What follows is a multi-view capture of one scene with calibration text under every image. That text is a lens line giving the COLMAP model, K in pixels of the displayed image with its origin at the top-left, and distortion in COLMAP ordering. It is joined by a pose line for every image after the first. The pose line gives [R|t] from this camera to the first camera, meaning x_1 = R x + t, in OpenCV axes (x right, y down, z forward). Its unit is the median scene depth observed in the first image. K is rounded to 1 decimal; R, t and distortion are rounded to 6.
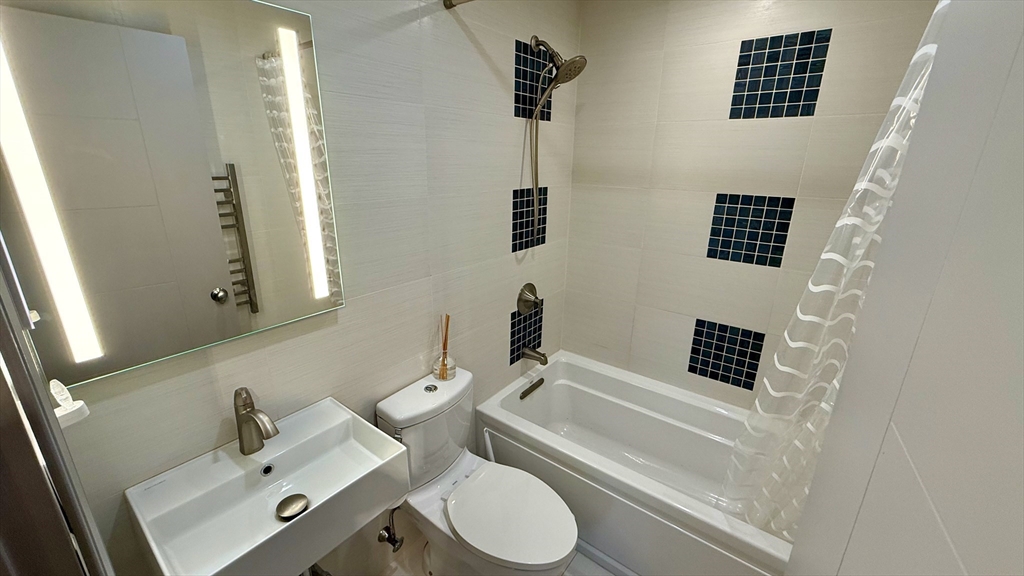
lens RADIAL K [[411.5, 0, 512.0], [0, 411.5, 288.0], [0, 0, 1]] dist [-0.000070, -0.000010]
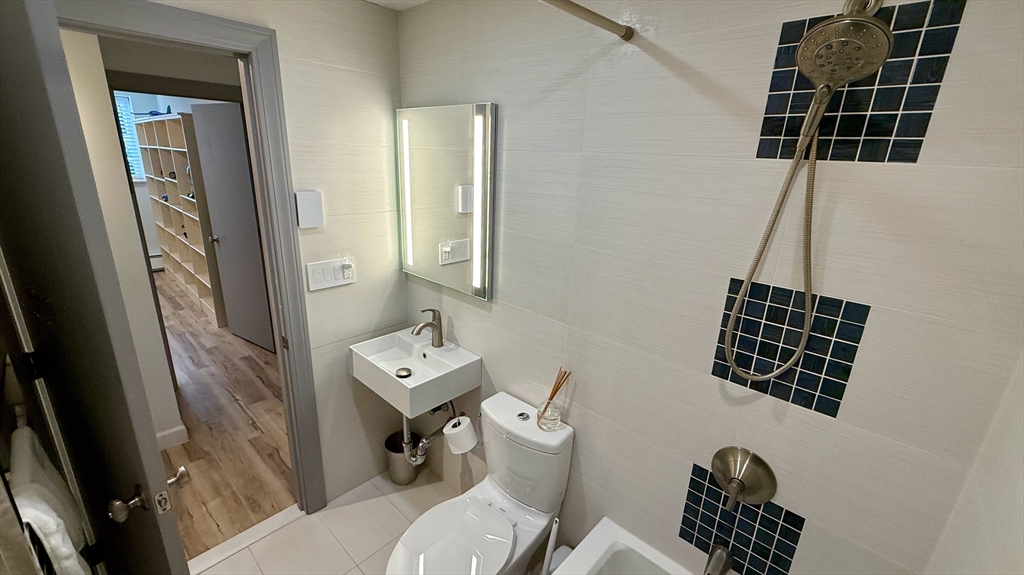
lens RADIAL K [[421.4, 0, 512.0], [0, 421.4, 287.5], [0, 0, 1]] dist [-0.000083, -0.000009]
pose [[-0.102356, 0.274783, -0.956043, 0.613659], [-0.343896, 0.892056, 0.293210, -0.293052], [0.933412, 0.358791, 0.003190, 0.703509]]
